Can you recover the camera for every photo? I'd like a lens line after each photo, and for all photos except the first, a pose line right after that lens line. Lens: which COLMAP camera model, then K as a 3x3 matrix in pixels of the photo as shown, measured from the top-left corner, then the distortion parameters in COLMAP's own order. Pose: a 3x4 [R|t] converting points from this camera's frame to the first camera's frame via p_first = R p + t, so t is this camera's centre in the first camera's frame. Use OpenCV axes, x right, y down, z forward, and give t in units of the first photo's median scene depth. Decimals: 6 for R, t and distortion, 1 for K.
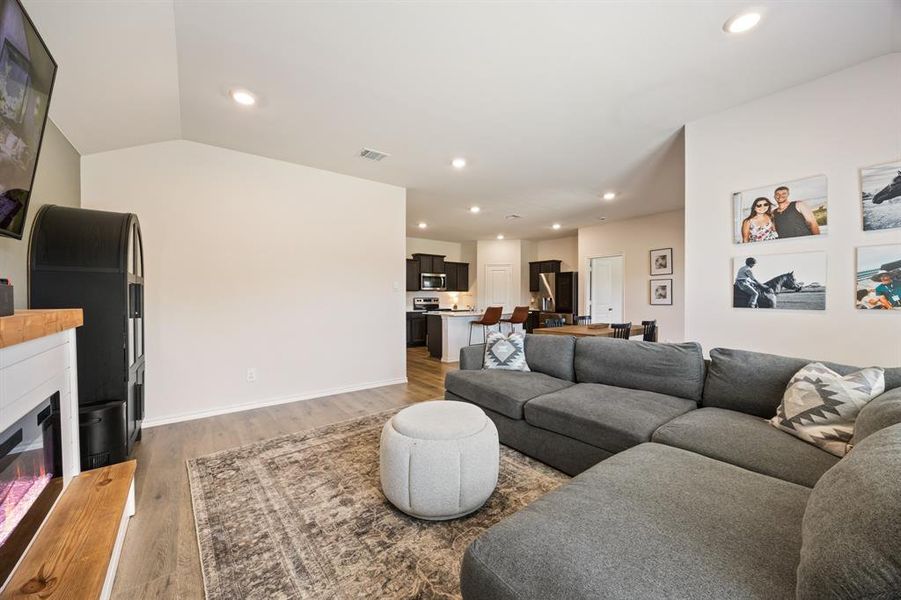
lens RADIAL K [[348.6, 0, 460.3], [0, 348.6, 298.4], [0, 0, 1]] dist [0.001344, -0.000025]
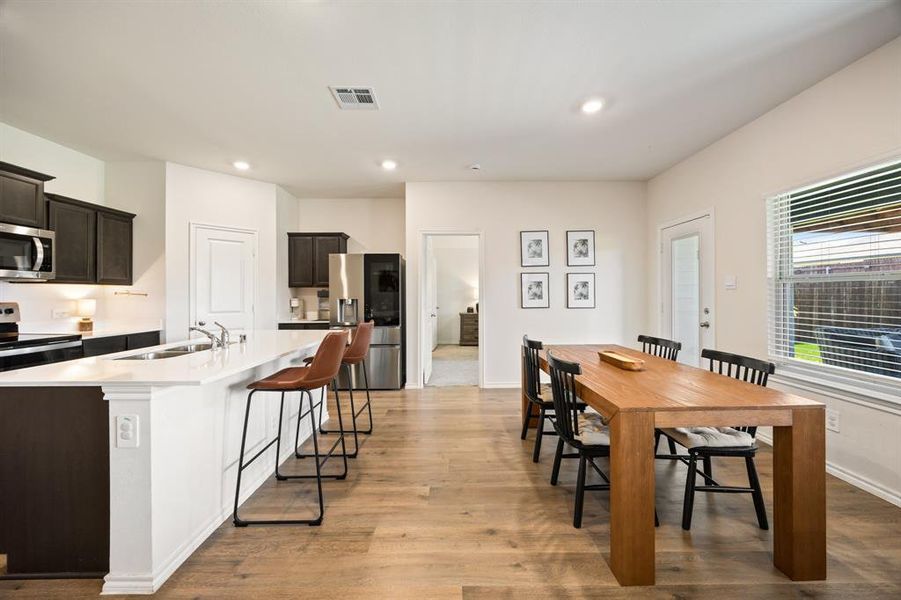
lens RADIAL K [[348.6, 0, 453.8], [0, 348.6, 291.9], [0, 0, 1]] dist [0.001344, -0.000025]
pose [[0.619435, 0.005141, 0.785031, -0.224925], [0.004223, 0.999942, -0.009880, -0.020594], [-0.785037, 0.009435, 0.619377, 1.655212]]
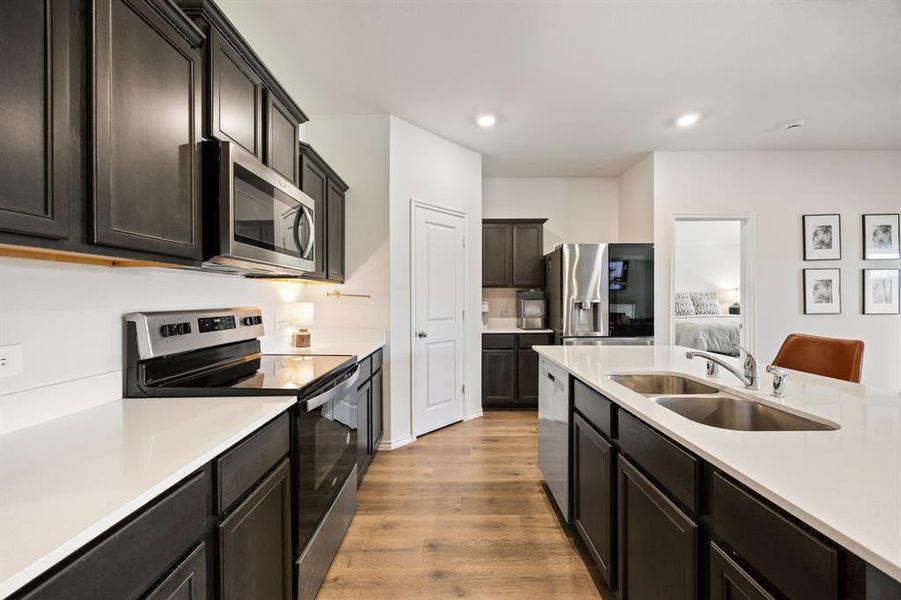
lens RADIAL K [[348.6, 0, 455.3], [0, 348.6, 302.0], [0, 0, 1]] dist [0.001344, -0.000025]
pose [[0.620486, -0.009521, 0.784160, -0.543114], [0.003758, 0.999951, 0.009168, -0.020461], [-0.784209, -0.002742, 0.620491, 2.685237]]
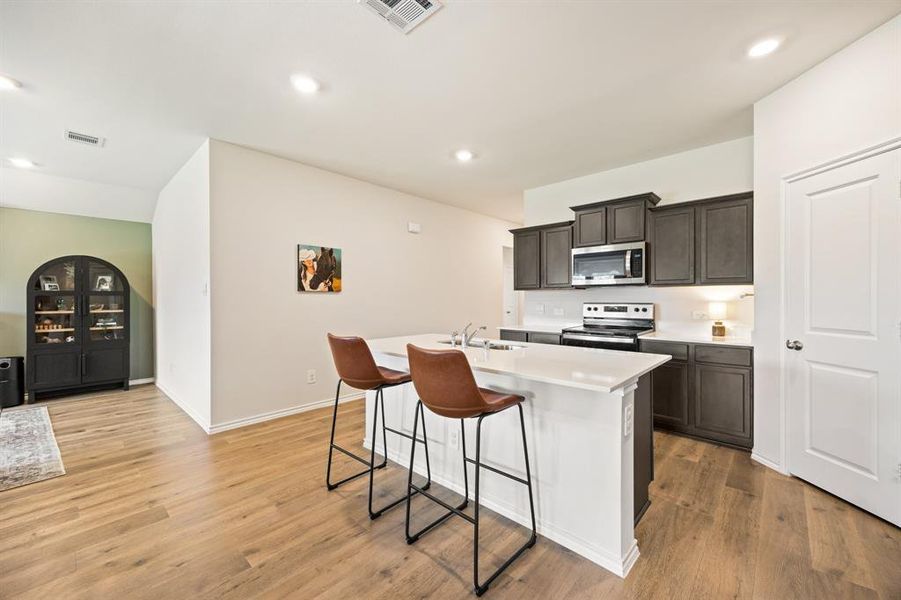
lens RADIAL K [[348.6, 0, 453.3], [0, 348.6, 301.5], [0, 0, 1]] dist [0.001344, -0.000025]
pose [[0.155435, 0.008258, -0.987812, 1.058072], [0.001255, 0.999963, 0.008557, -0.023535], [0.987845, -0.002569, 0.155419, 2.482902]]
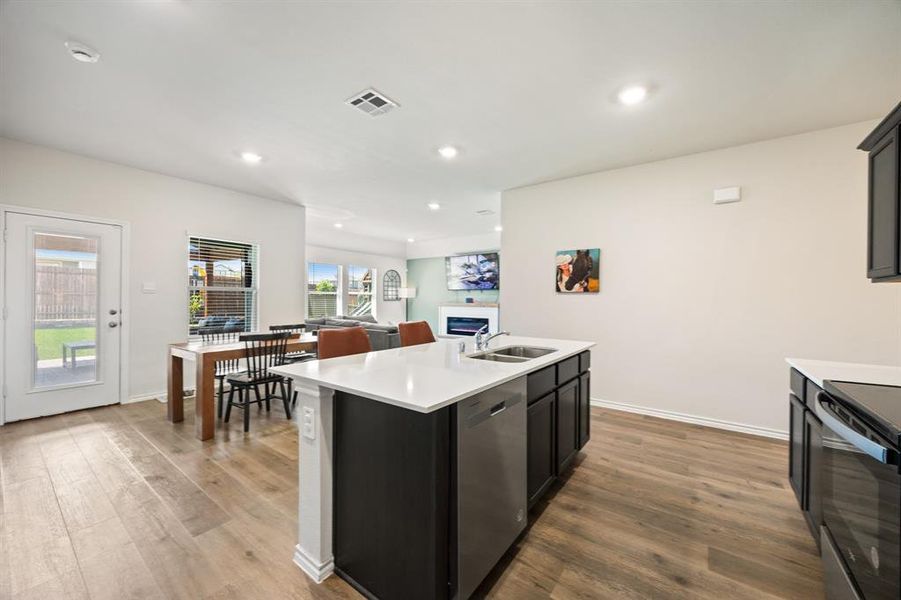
lens RADIAL K [[348.6, 0, 461.3], [0, 348.6, 291.5], [0, 0, 1]] dist [0.001344, -0.000025]
pose [[-0.961557, -0.011291, -0.274372, 0.410661], [-0.006614, 0.999817, -0.017965, -0.025808], [0.274524, -0.015459, -0.961456, 3.549676]]
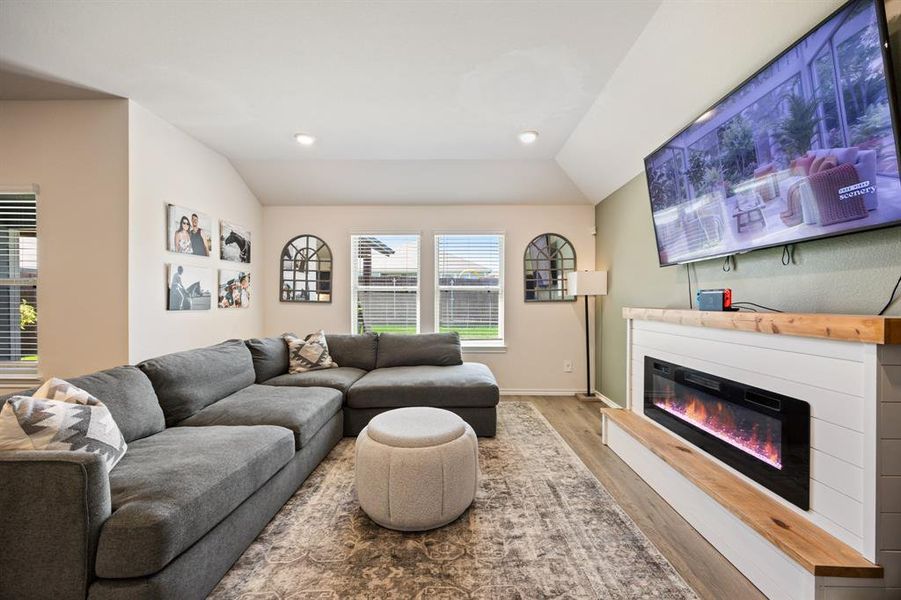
lens RADIAL K [[348.6, 0, 449.8], [0, 348.6, 301.5], [0, 0, 1]] dist [0.001344, -0.000025]
pose [[-0.768872, -0.001526, 0.639401, -0.604793], [0.003308, 0.999974, 0.006365, -0.004709], [-0.639395, 0.007009, -0.768847, 1.368161]]
